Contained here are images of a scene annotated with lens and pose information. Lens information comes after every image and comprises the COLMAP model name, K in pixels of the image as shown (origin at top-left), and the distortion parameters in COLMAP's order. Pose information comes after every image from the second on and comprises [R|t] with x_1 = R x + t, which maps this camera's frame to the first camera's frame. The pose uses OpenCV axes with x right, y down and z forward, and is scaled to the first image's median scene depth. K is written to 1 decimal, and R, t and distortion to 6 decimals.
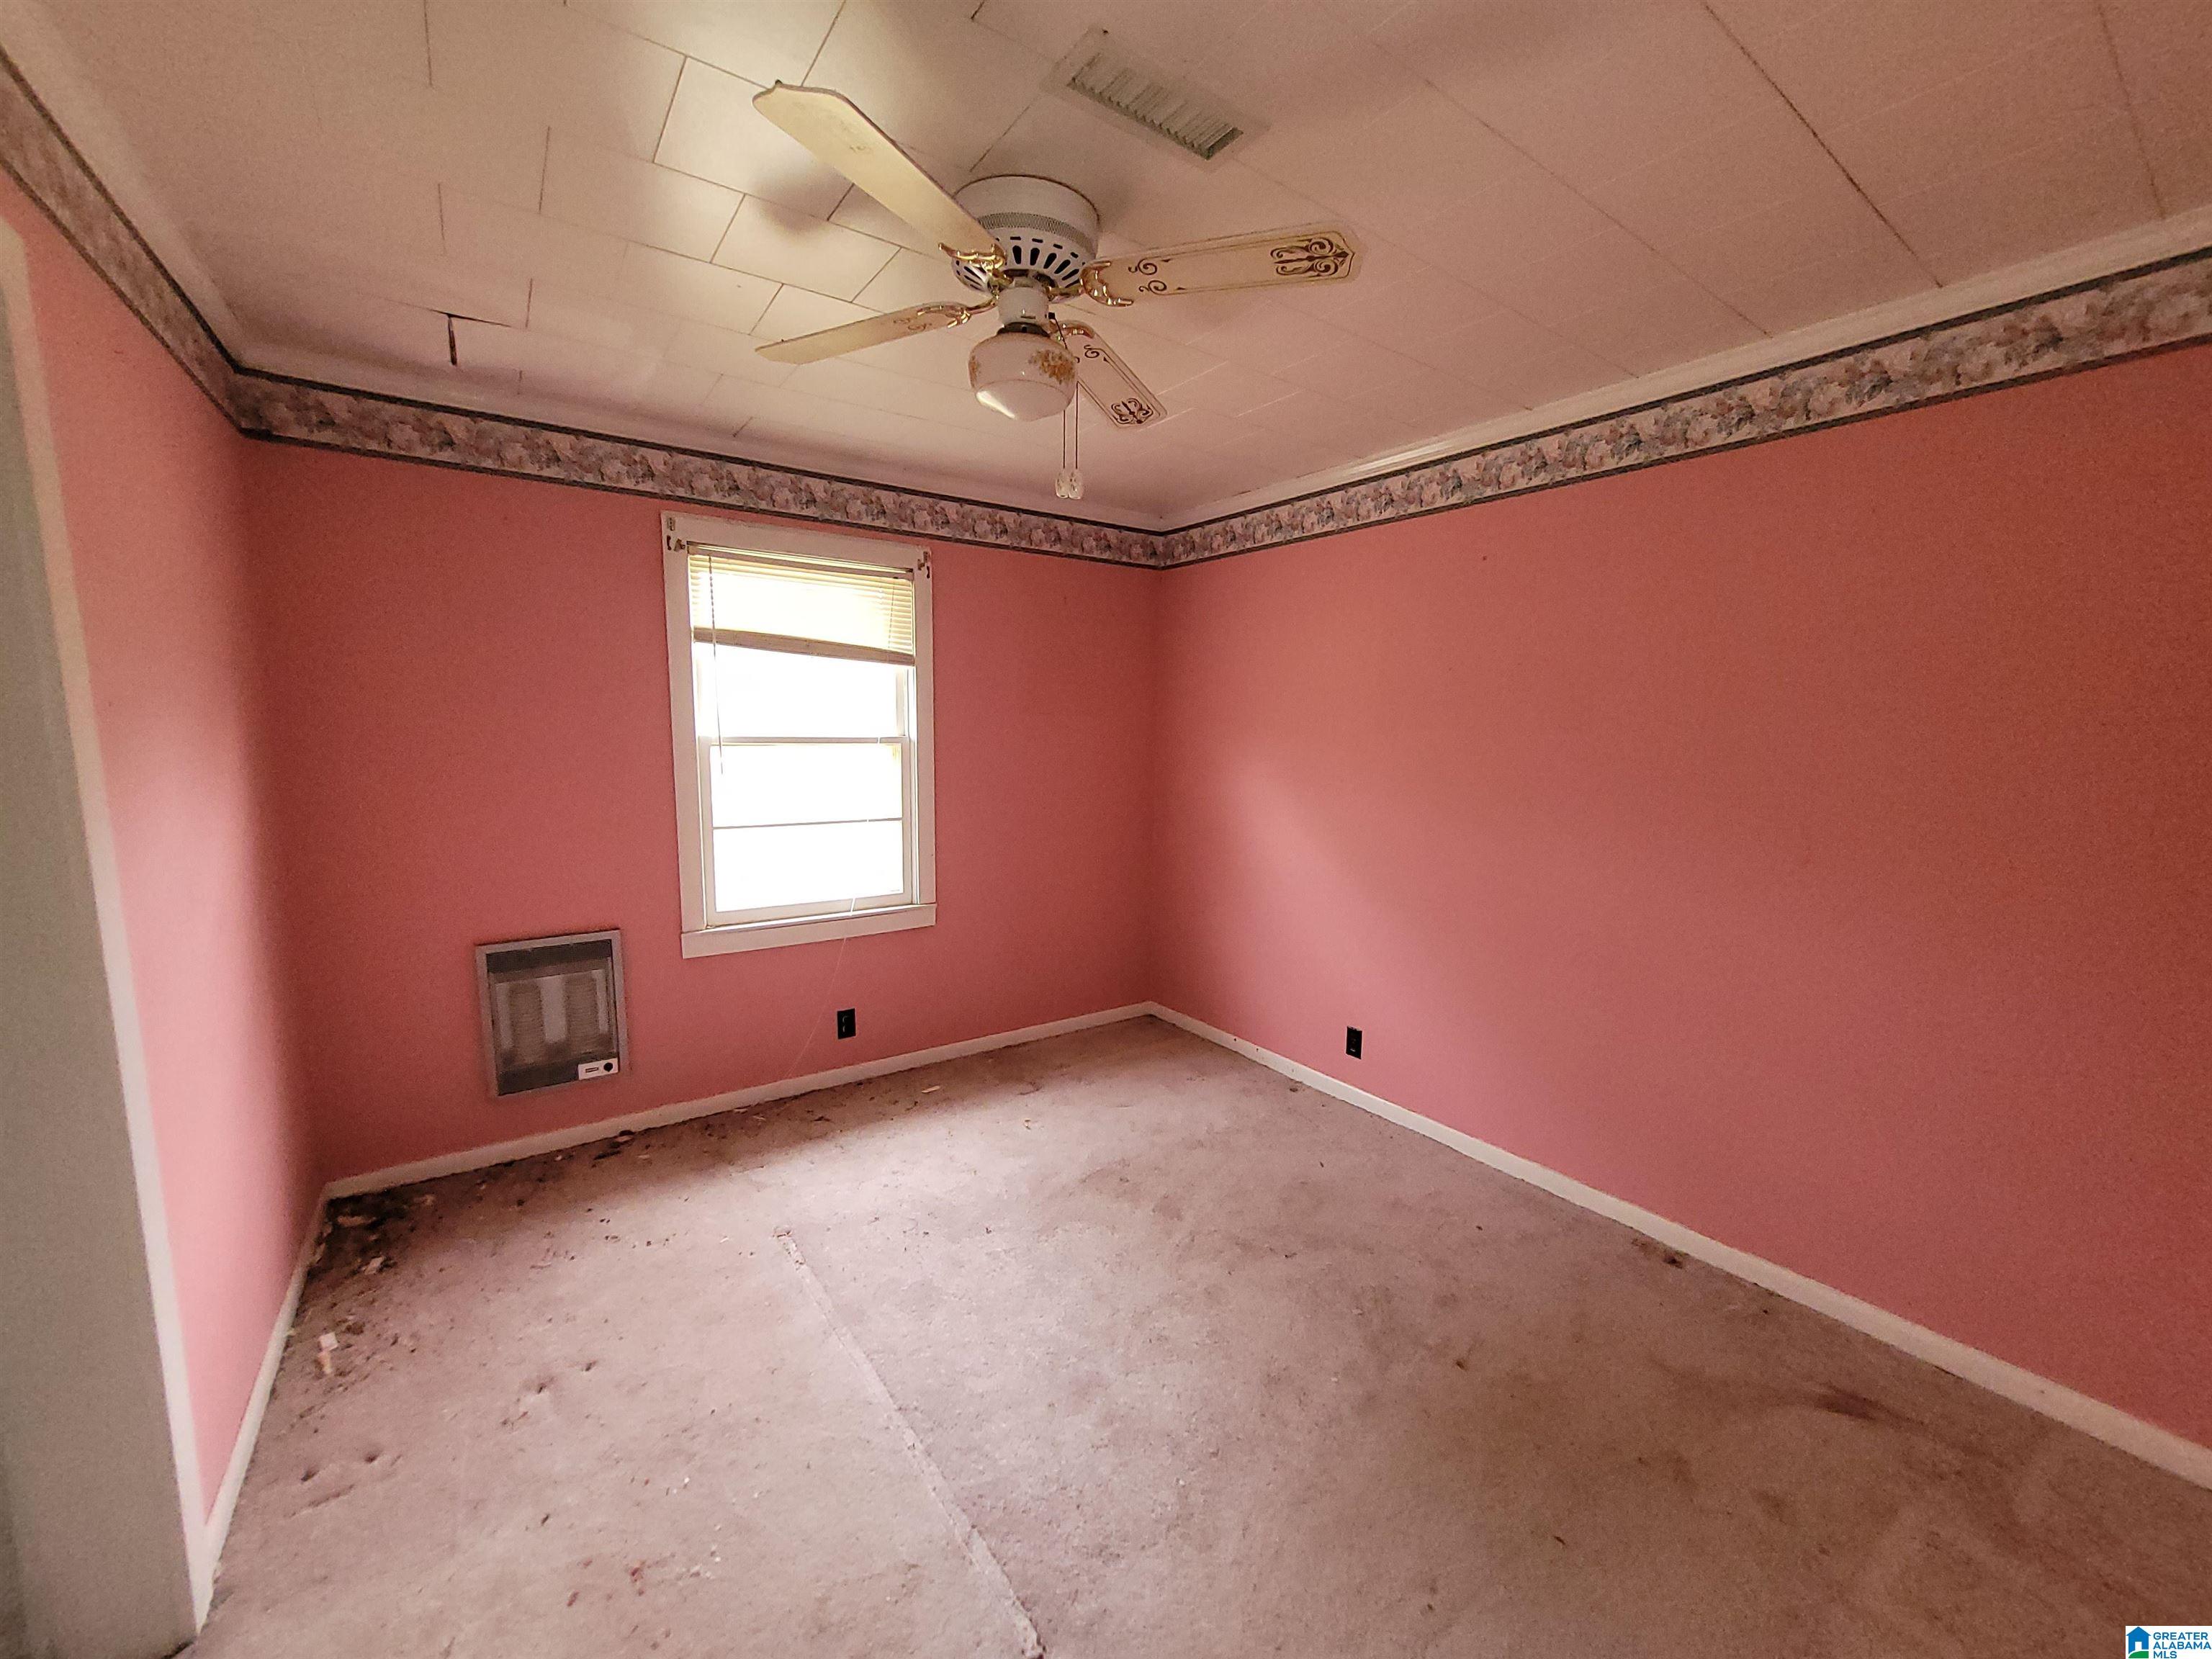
lens RADIAL K [[864.5, 0, 1107.1], [0, 864.5, 842.3], [0, 0, 1]] dist [0.002603, -0.000777]
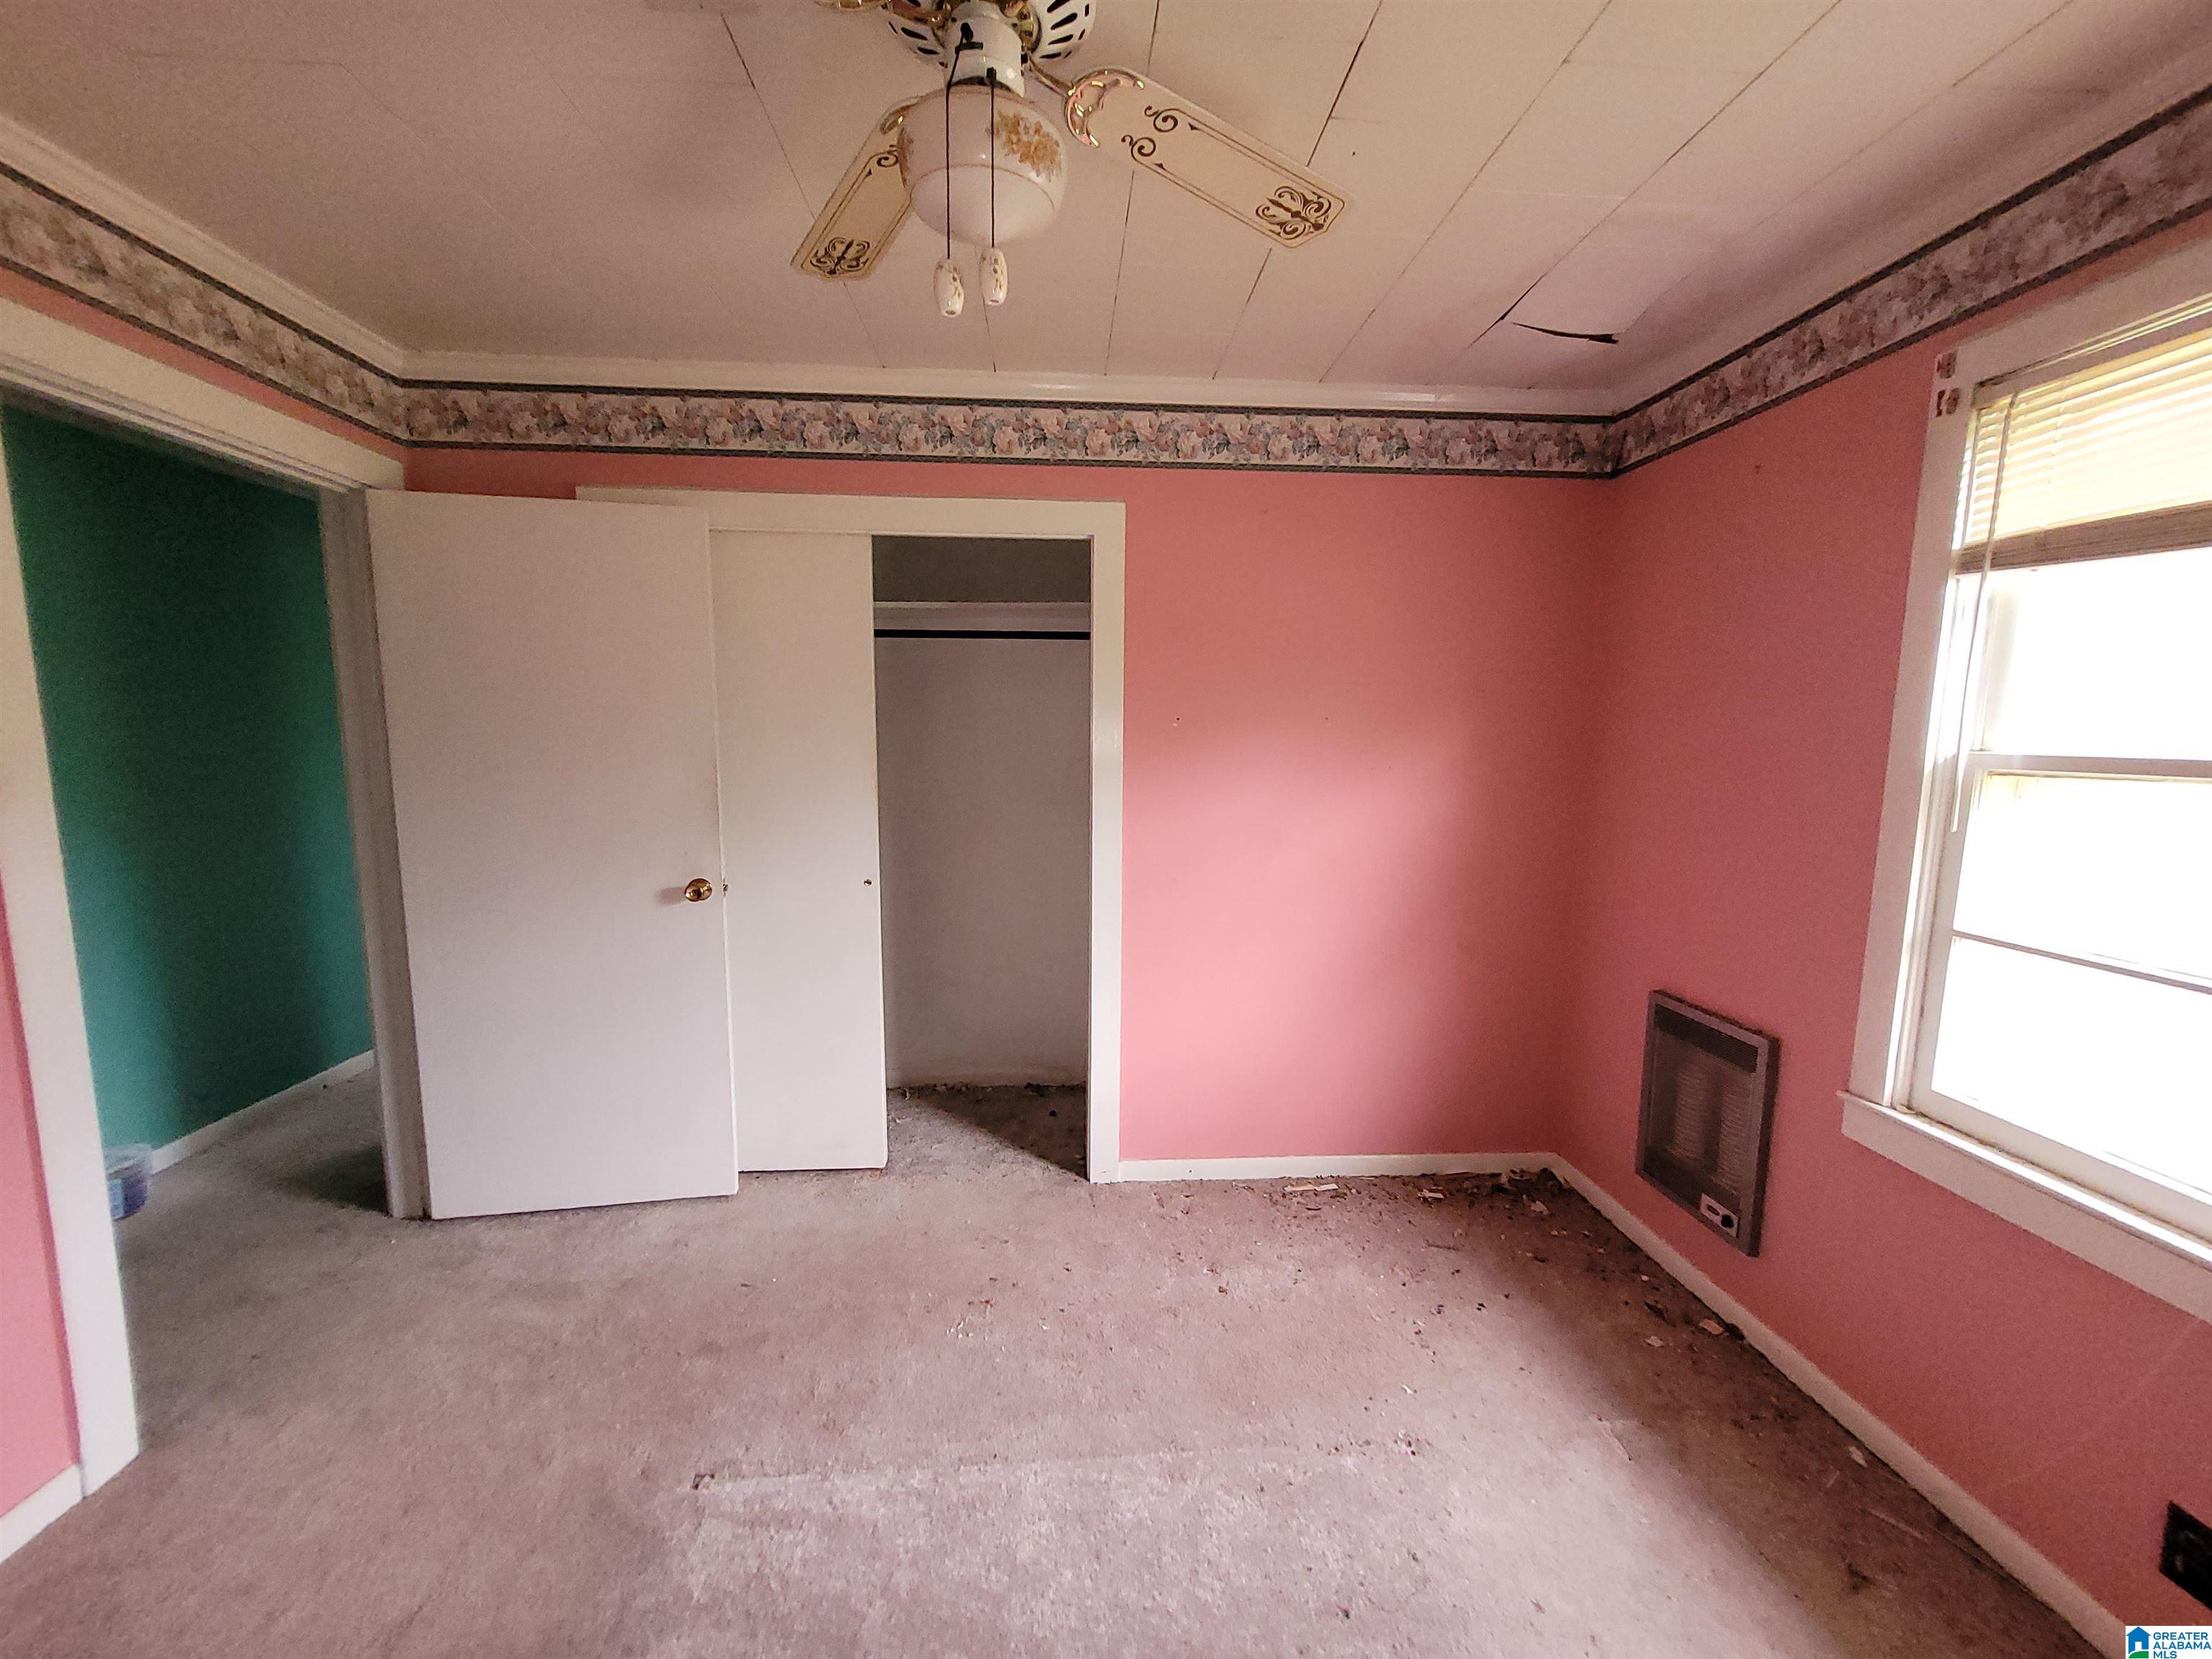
lens RADIAL K [[864.5, 0, 1102.4], [0, 864.5, 842.7], [0, 0, 1]] dist [0.002603, -0.000777]
pose [[-0.527779, 0.087968, -0.844814, 0.263751], [-0.129394, 0.974686, 0.182328, -0.104631], [0.839468, 0.205543, -0.503036, 0.881943]]
